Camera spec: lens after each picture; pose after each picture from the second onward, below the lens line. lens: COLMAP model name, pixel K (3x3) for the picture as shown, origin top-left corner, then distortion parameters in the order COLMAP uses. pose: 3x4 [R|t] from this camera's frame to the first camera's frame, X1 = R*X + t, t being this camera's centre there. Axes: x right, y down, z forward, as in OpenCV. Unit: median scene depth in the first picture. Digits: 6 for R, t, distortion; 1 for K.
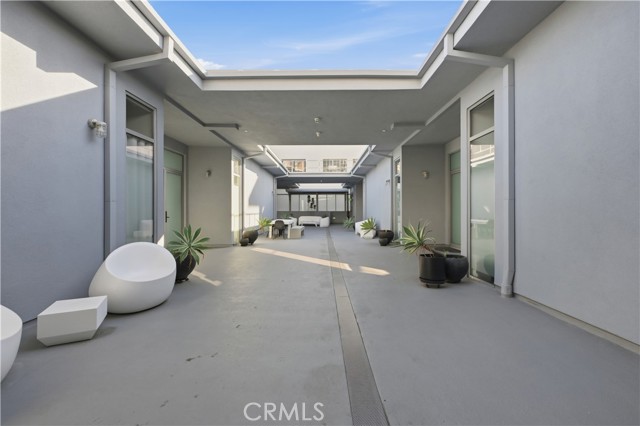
lens RADIAL K [[261.3, 0, 320.0], [0, 261.3, 213.0], [0, 0, 1]] dist [-0.000231, -0.000080]
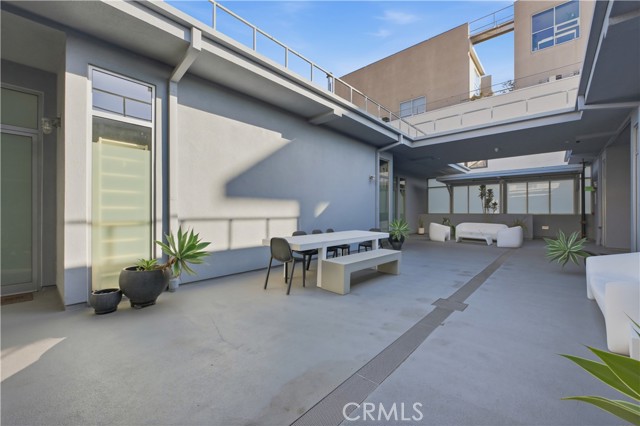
lens RADIAL K [[261.3, 0, 320.0], [0, 261.3, 213.0], [0, 0, 1]] dist [-0.000231, -0.000080]
pose [[0.753440, 0.006909, -0.657480, 0.060588], [-0.011140, 0.999935, -0.002257, -0.003718], [0.657422, 0.009025, 0.753469, 0.352437]]
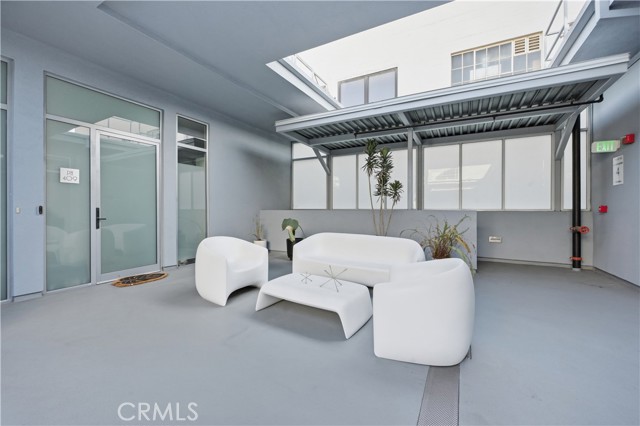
lens RADIAL K [[261.3, 0, 320.0], [0, 261.3, 213.0], [0, 0, 1]] dist [-0.000231, -0.000080]
pose [[0.884161, 0.012178, -0.467024, 0.025624], [-0.011482, 0.999925, 0.004336, -0.004095], [0.467042, 0.001529, 0.884234, 0.755849]]
